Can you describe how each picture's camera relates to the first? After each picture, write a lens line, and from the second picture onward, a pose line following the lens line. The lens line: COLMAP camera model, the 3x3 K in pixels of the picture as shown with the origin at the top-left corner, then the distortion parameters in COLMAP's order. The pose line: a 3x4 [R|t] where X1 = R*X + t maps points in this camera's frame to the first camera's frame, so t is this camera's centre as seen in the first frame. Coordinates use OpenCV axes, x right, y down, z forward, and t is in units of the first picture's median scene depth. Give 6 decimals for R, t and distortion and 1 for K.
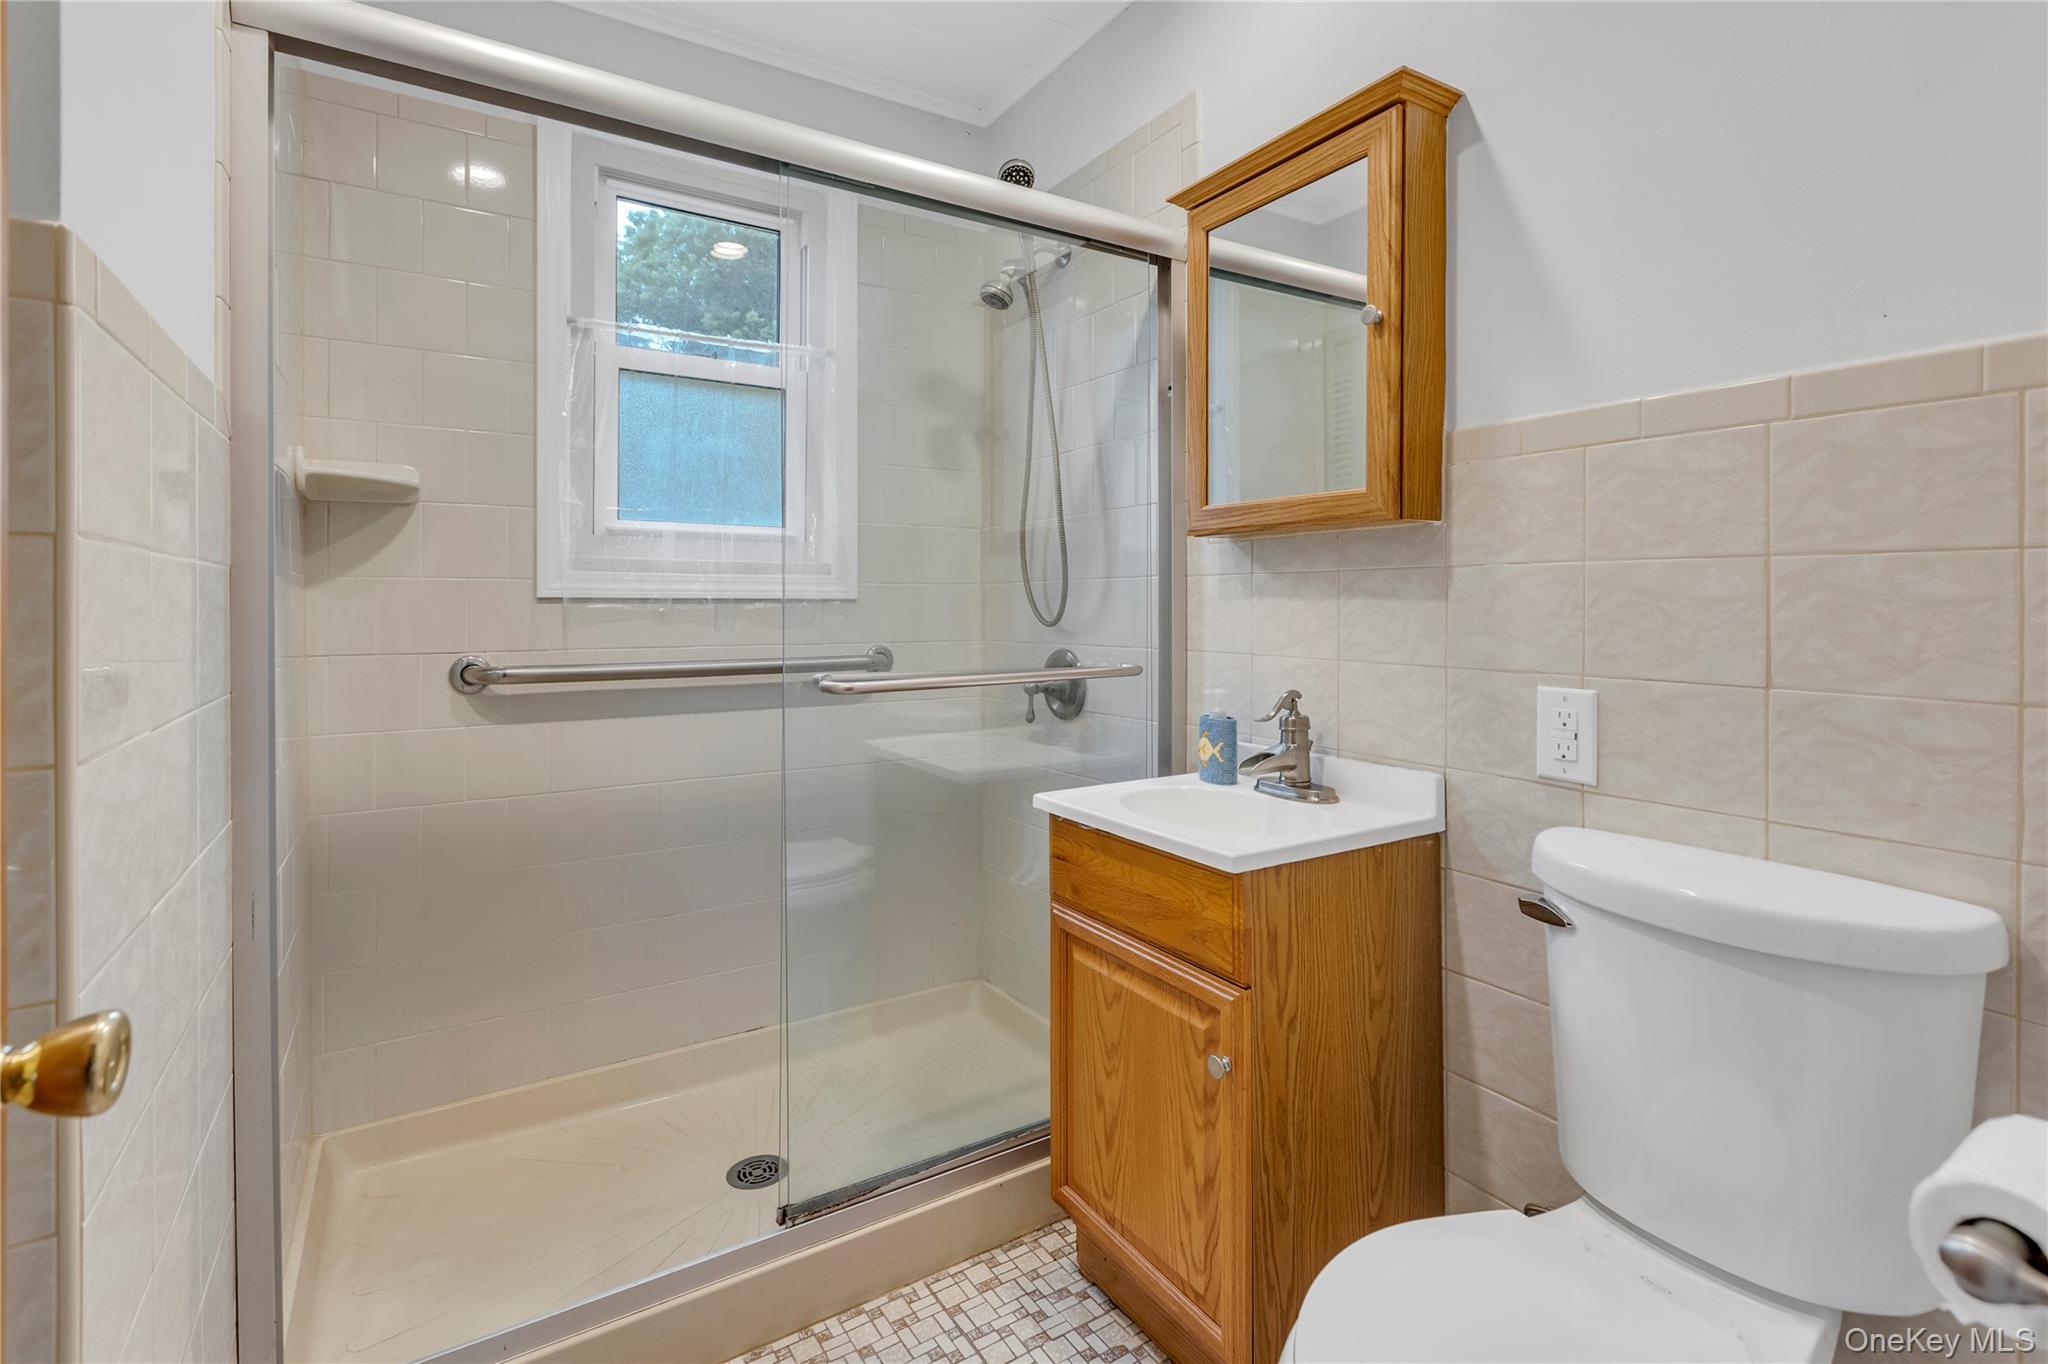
lens RADIAL K [[946.4, 0, 1021.8], [0, 946.4, 623.7], [0, 0, 1]] dist [-0.000379, 0.000106]
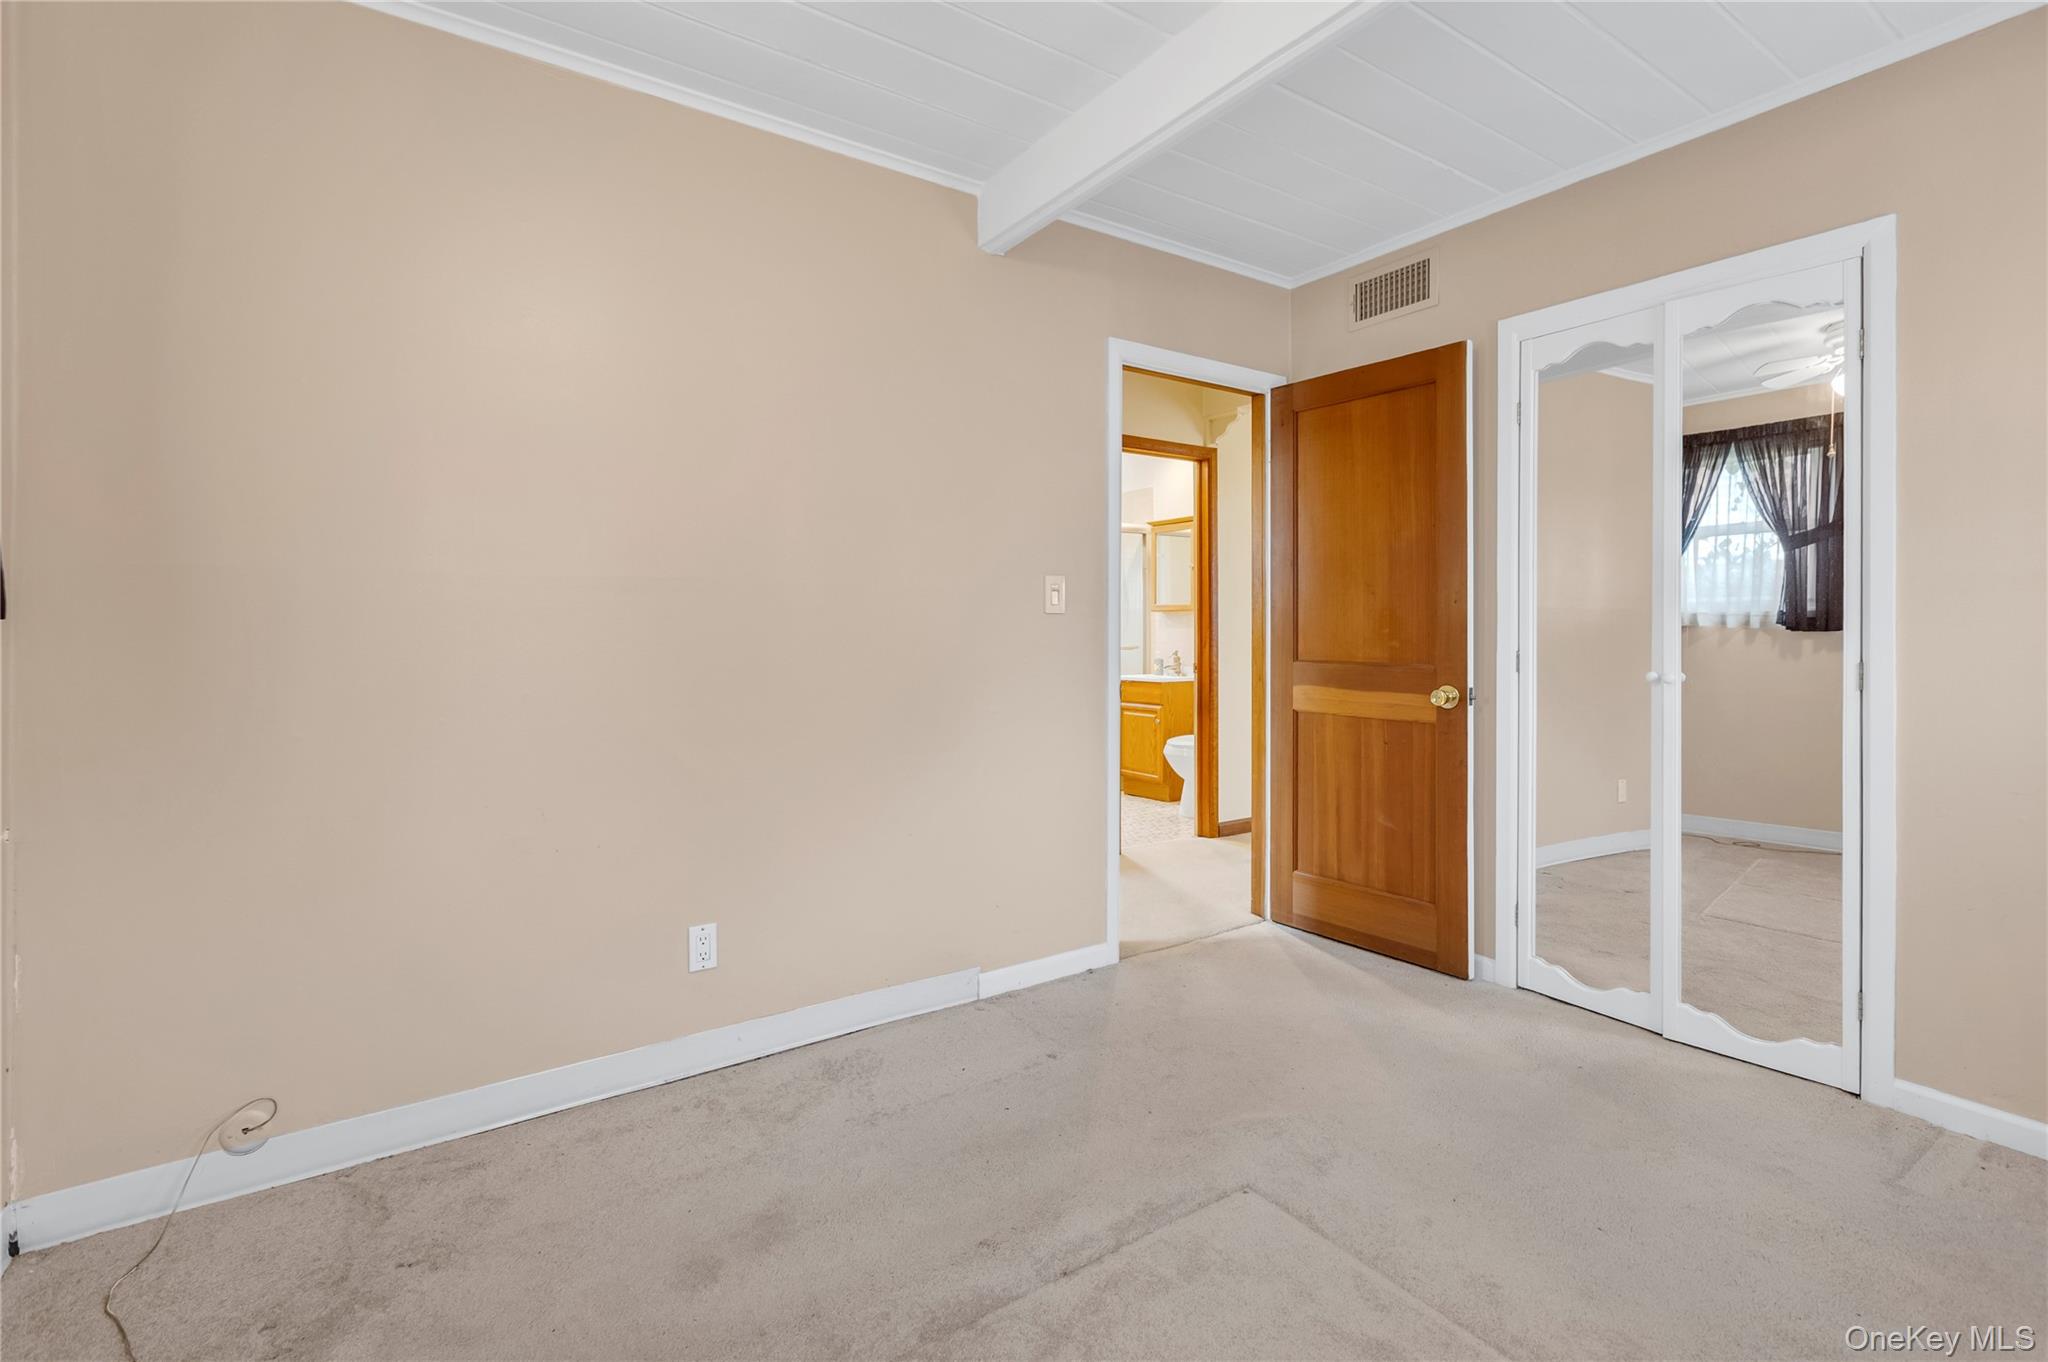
lens RADIAL K [[927.9, 0, 1034.1], [0, 927.9, 669.5], [0, 0, 1]] dist [-0.000235, 0.000553]
pose [[0.998951, -0.001831, 0.045766, -0.485604], [0.001523, 0.999976, 0.006759, 0.120106], [-0.045777, -0.006682, 0.998929, -2.824253]]
